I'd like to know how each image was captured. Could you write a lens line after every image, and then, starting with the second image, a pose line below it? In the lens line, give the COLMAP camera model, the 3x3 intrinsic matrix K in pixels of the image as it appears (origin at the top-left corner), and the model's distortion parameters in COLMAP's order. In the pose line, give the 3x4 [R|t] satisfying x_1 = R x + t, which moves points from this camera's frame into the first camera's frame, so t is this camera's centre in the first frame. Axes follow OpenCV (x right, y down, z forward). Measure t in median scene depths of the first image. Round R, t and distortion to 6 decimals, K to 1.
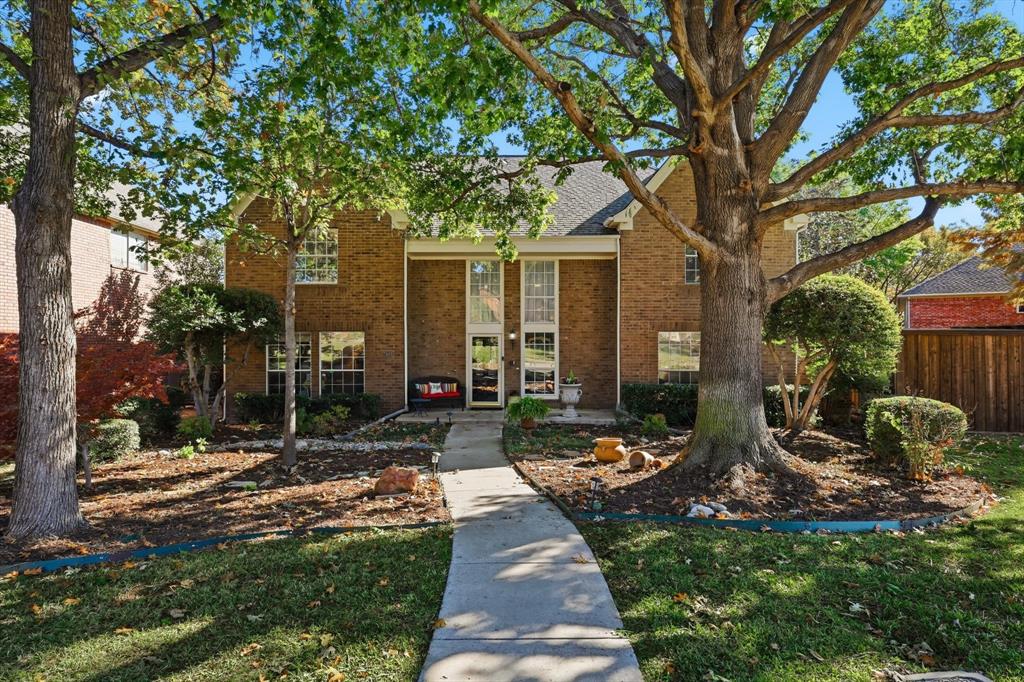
lens RADIAL K [[533.0, 0, 513.1], [0, 533.0, 343.5], [0, 0, 1]] dist [-0.000942, 0.000221]
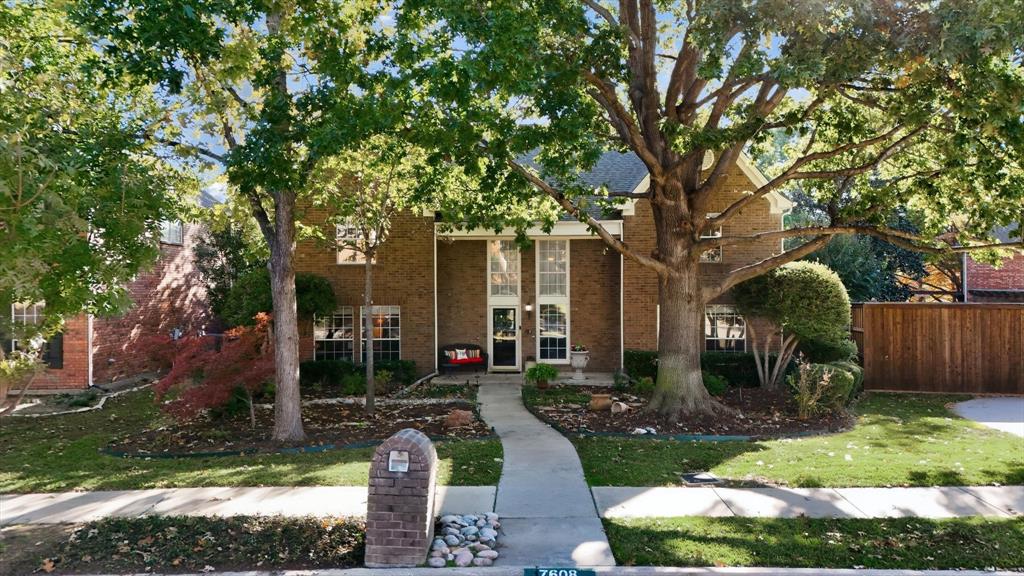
lens RADIAL K [[734.3, 0, 511.2], [0, 734.3, 288.8], [0, 0, 1]] dist [0.008289, 0.001370]
pose [[0.999843, -0.003307, -0.017390, -0.011615], [0.003502, 0.999931, 0.011184, -0.075440], [0.017352, -0.011243, 0.999786, -0.579762]]
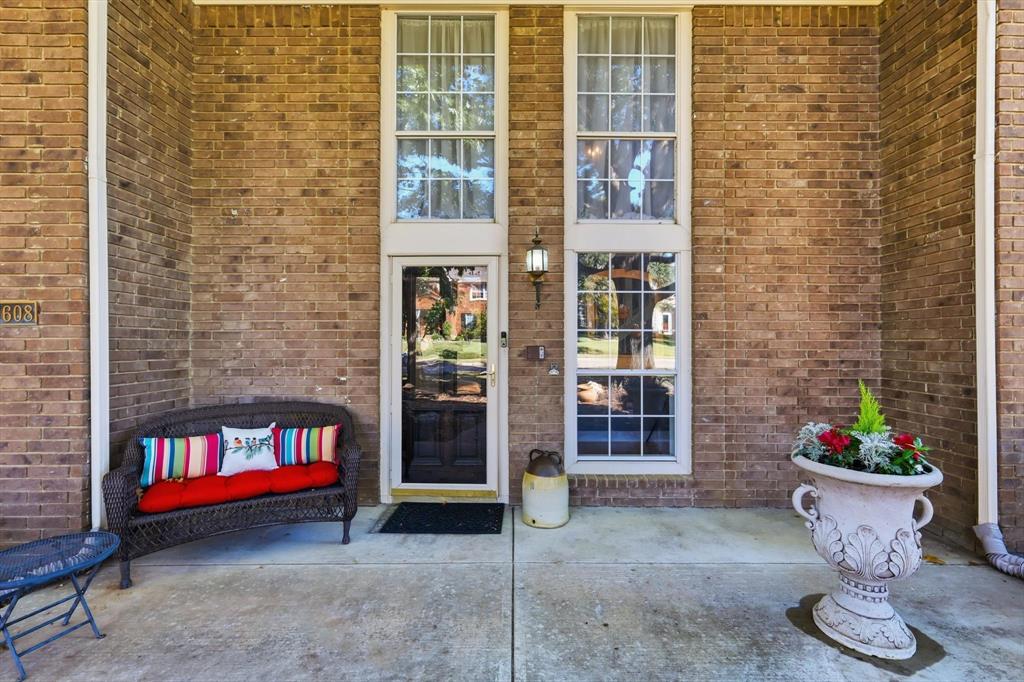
lens RADIAL K [[453.5, 0, 513.1], [0, 453.5, 341.1], [0, 0, 1]] dist [0.000156, 0.000034]
pose [[0.999999, 0.001658, 0.000416, -0.015216], [-0.001664, 0.999901, 0.013951, 0.027835], [-0.000393, -0.013951, 0.999903, 0.799254]]
